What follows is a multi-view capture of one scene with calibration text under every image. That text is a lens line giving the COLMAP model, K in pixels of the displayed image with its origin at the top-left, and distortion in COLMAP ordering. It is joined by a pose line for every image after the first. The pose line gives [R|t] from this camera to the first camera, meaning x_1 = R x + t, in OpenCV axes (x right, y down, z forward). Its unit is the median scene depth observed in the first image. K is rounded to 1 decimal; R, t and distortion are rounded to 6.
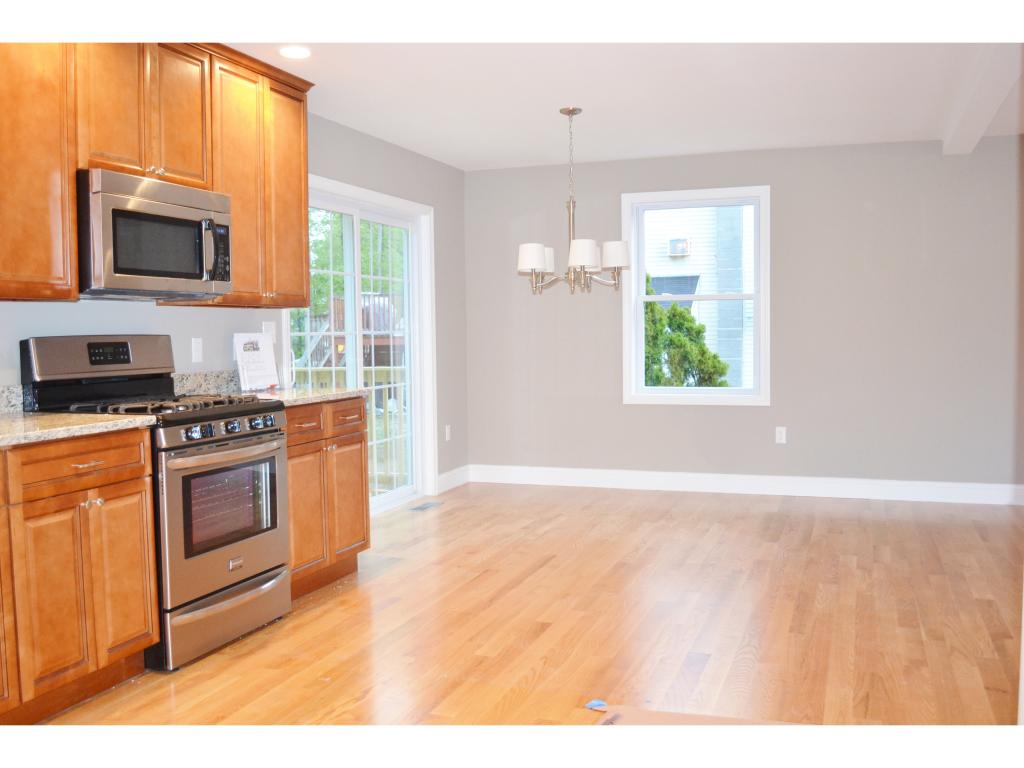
lens RADIAL K [[983.2, 0, 512.0], [0, 983.2, 384.0], [0, 0, 1]] dist [-0.050591, -0.001352]
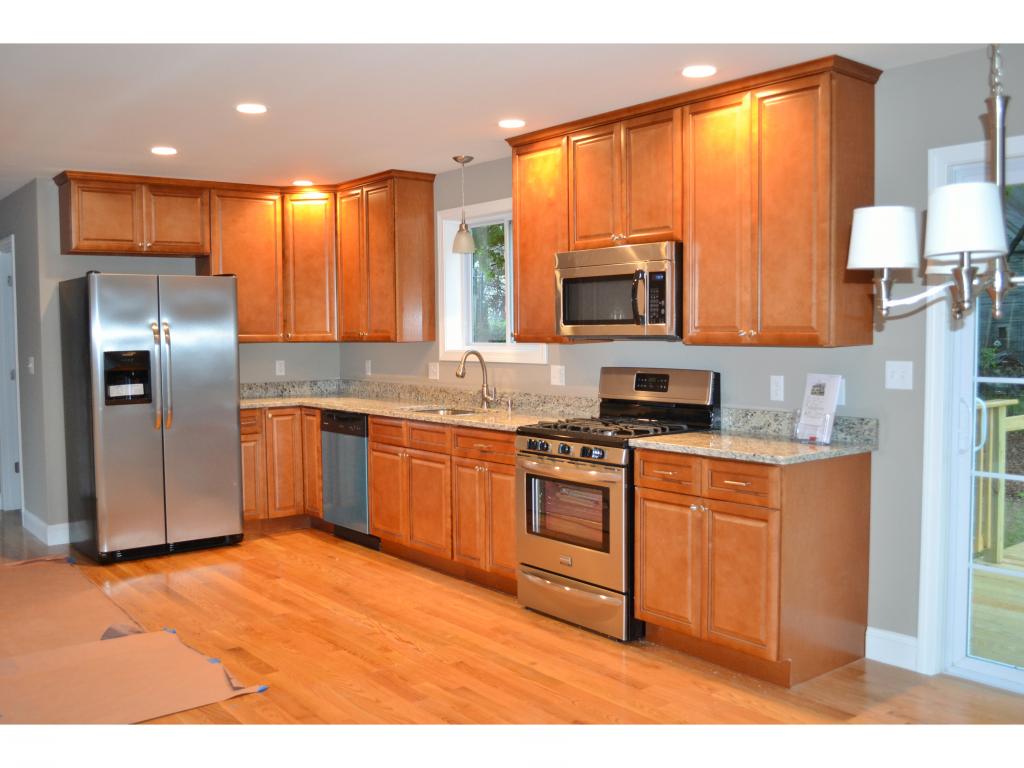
lens RADIAL K [[983.2, 0, 512.0], [0, 983.2, 384.0], [0, 0, 1]] dist [-0.050591, -0.001352]
pose [[-0.543246, 0.067836, -0.836828, 0.756179], [-0.026833, 0.994818, 0.098063, -0.152142], [0.839145, 0.075727, -0.538611, 1.565354]]
